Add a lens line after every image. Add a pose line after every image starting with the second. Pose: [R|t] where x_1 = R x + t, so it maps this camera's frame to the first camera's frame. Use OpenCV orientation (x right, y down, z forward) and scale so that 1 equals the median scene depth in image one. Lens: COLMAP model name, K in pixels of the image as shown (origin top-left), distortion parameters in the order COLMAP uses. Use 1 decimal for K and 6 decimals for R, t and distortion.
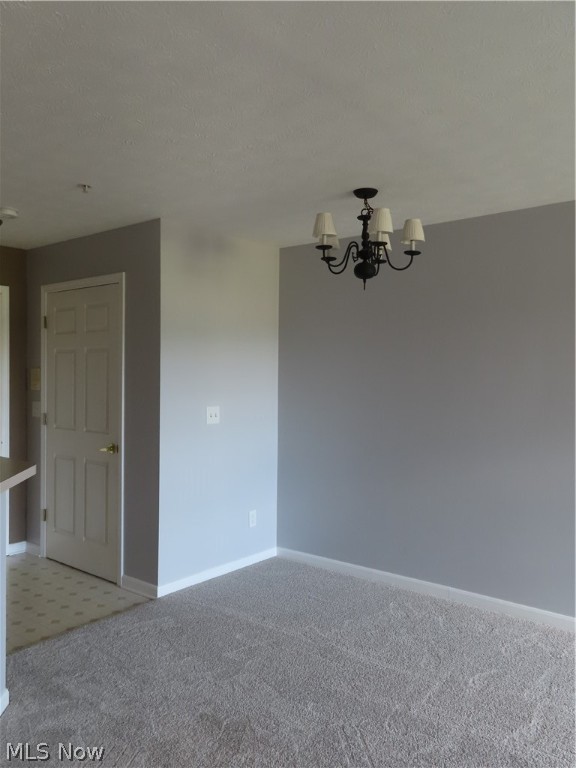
lens RADIAL K [[622.6, 0, 288.0], [0, 622.6, 384.0], [0, 0, 1]] dist [0.031230, 0.003900]
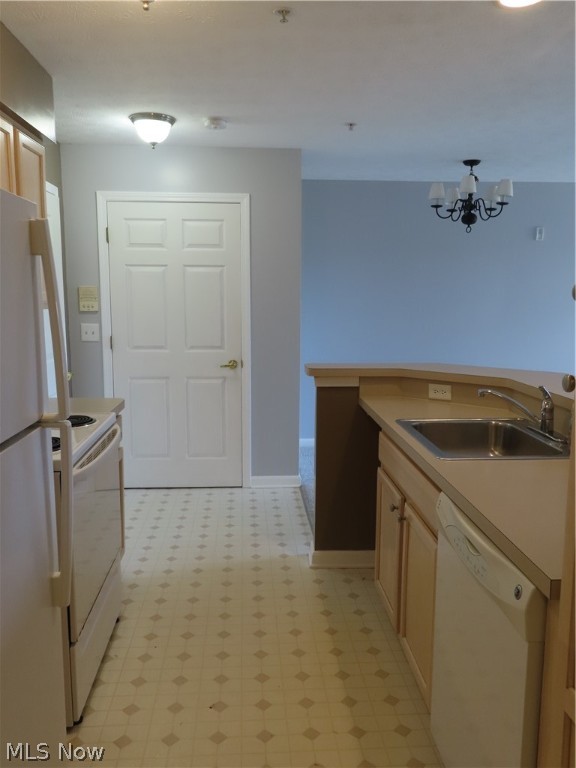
lens RADIAL K [[622.6, 0, 288.0], [0, 622.6, 384.0], [0, 0, 1]] dist [0.031230, 0.003900]
pose [[0.709367, -0.112431, 0.695815, -0.967337], [0.012564, 0.989056, 0.147005, -0.017898], [-0.704727, -0.095538, 0.703016, 0.195764]]
